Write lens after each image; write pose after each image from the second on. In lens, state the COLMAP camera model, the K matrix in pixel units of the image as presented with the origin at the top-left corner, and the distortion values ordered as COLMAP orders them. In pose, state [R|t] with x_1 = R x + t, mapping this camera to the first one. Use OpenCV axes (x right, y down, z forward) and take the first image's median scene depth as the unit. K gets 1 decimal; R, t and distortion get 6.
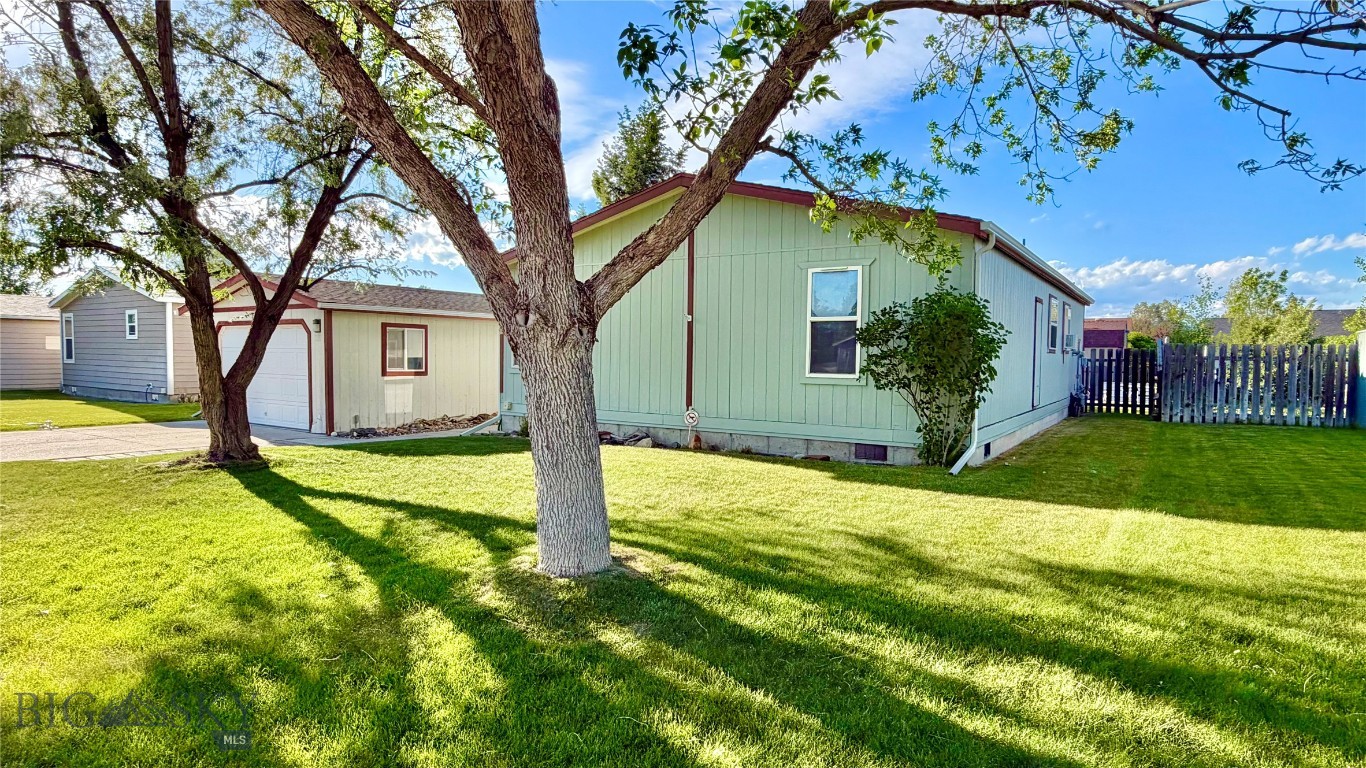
lens RADIAL K [[740.5, 0, 682.3], [0, 740.5, 384.4], [0, 0, 1]] dist [-0.000451, -0.000319]
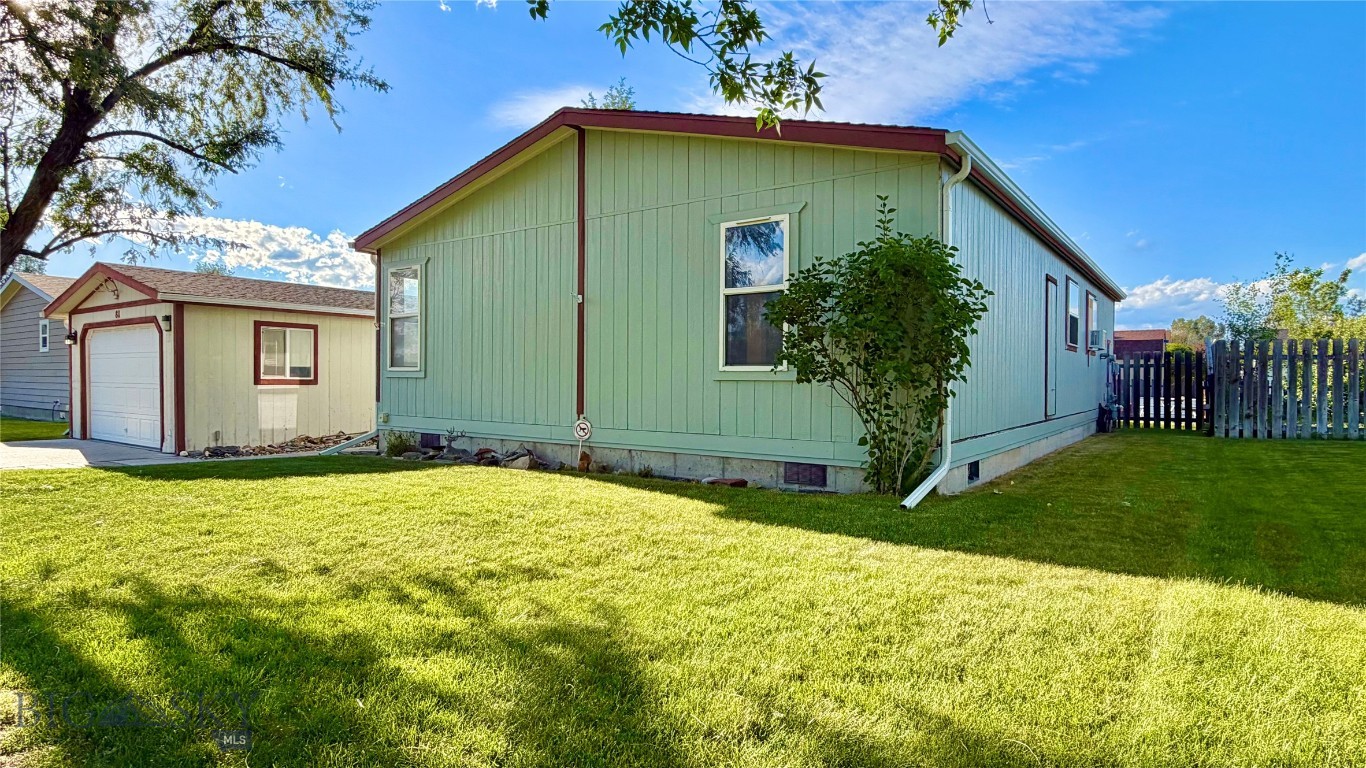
lens RADIAL K [[728.6, 0, 683.0], [0, 728.6, 384.0], [0, 0, 1]] dist [0.001075, 0.000667]
pose [[0.999045, -0.006073, -0.043276, 0.146074], [0.004549, 0.999369, -0.035235, 0.024998], [0.043463, 0.035004, 0.998442, 0.254009]]
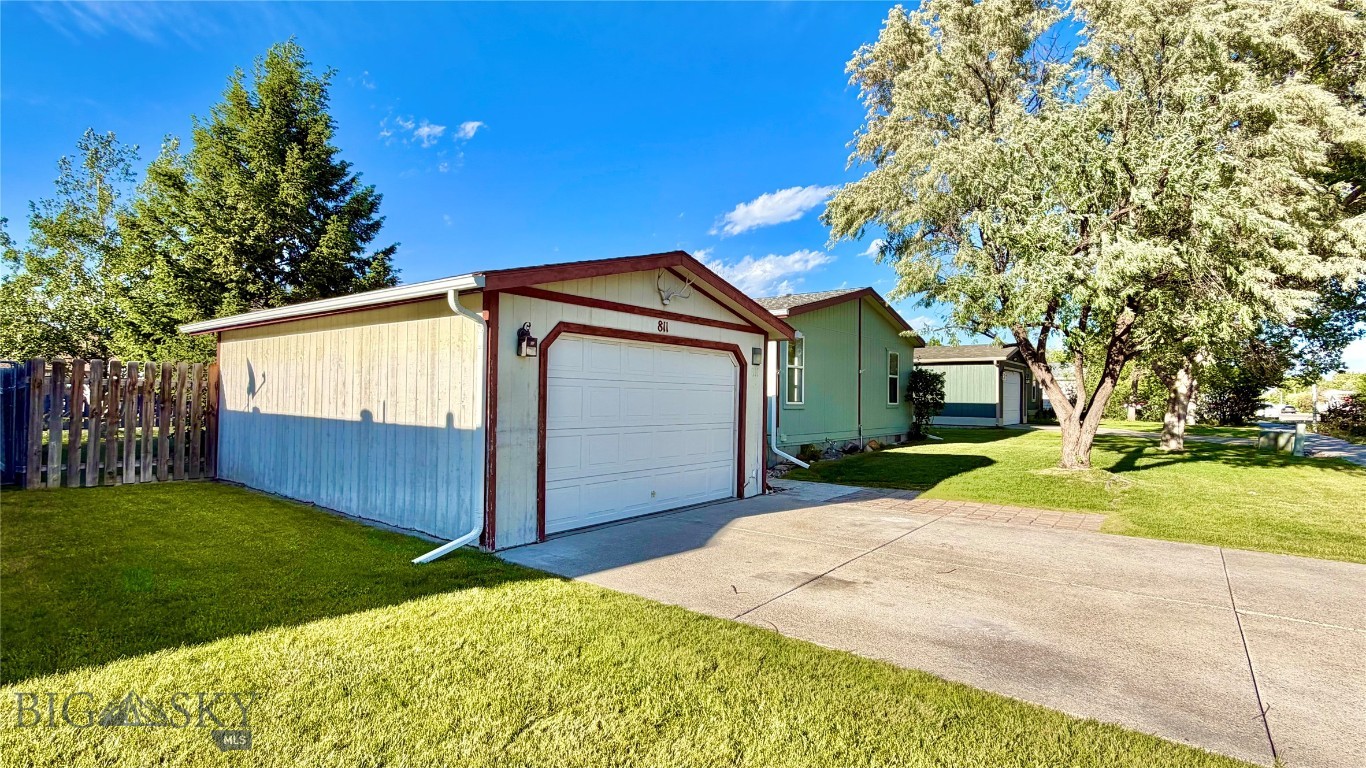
lens RADIAL K [[642.7, 0, 682.8], [0, 642.7, 386.9], [0, 0, 1]] dist [-0.000991, 0.000757]
pose [[0.071957, 0.002723, 0.997404, -1.409550], [0.027495, 0.999611, -0.004713, -0.056349], [-0.997029, 0.027763, 0.071854, 1.241910]]
